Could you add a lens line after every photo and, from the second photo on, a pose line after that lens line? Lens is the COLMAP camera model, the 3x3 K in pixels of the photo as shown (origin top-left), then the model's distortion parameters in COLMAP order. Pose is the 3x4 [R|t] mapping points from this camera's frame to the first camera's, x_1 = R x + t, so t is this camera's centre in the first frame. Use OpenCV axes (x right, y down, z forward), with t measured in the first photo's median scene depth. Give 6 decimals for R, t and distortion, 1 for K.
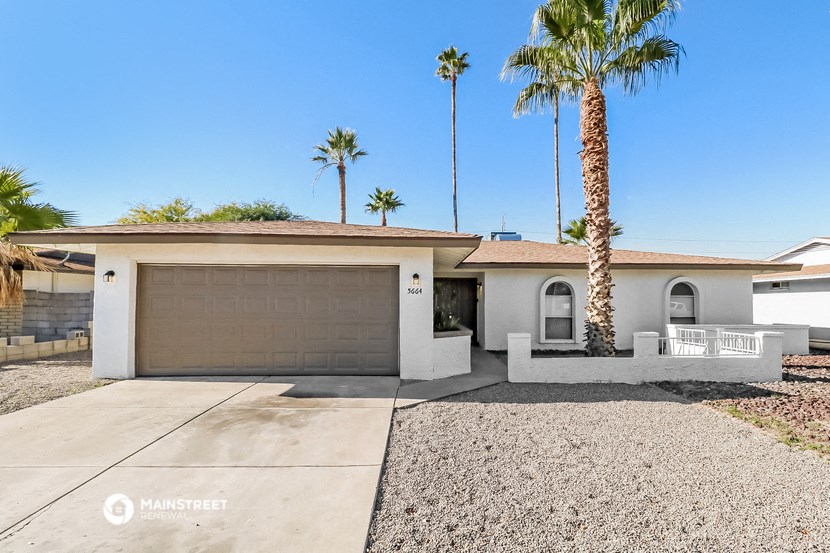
lens RADIAL K [[408.0, 0, 416.7], [0, 408.0, 291.5], [0, 0, 1]] dist [0.001996, 0.000113]
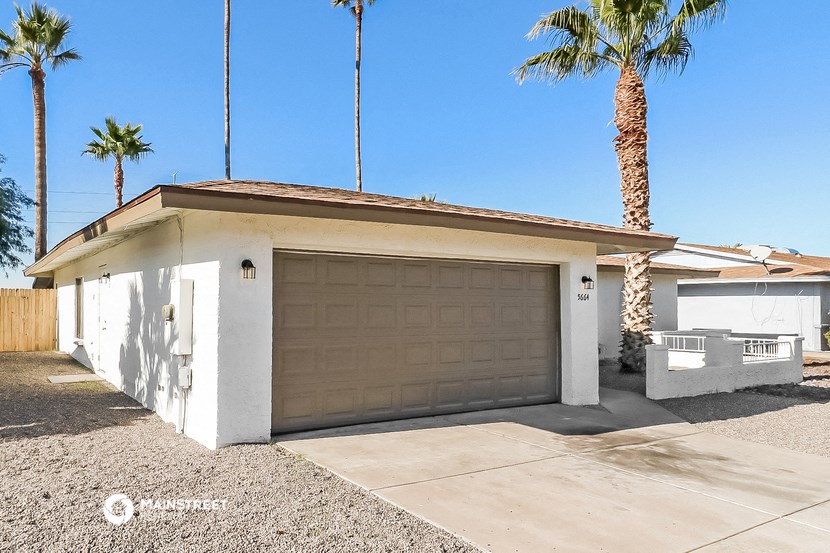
lens RADIAL K [[573.6, 0, 414.8], [0, 573.6, 295.9], [0, 0, 1]] dist [0.005356, -0.000029]
pose [[0.879399, 0.008798, 0.476004, -0.613240], [-0.014340, 0.999865, 0.008012, -0.006015], [-0.475869, -0.013872, 0.879407, 0.105152]]
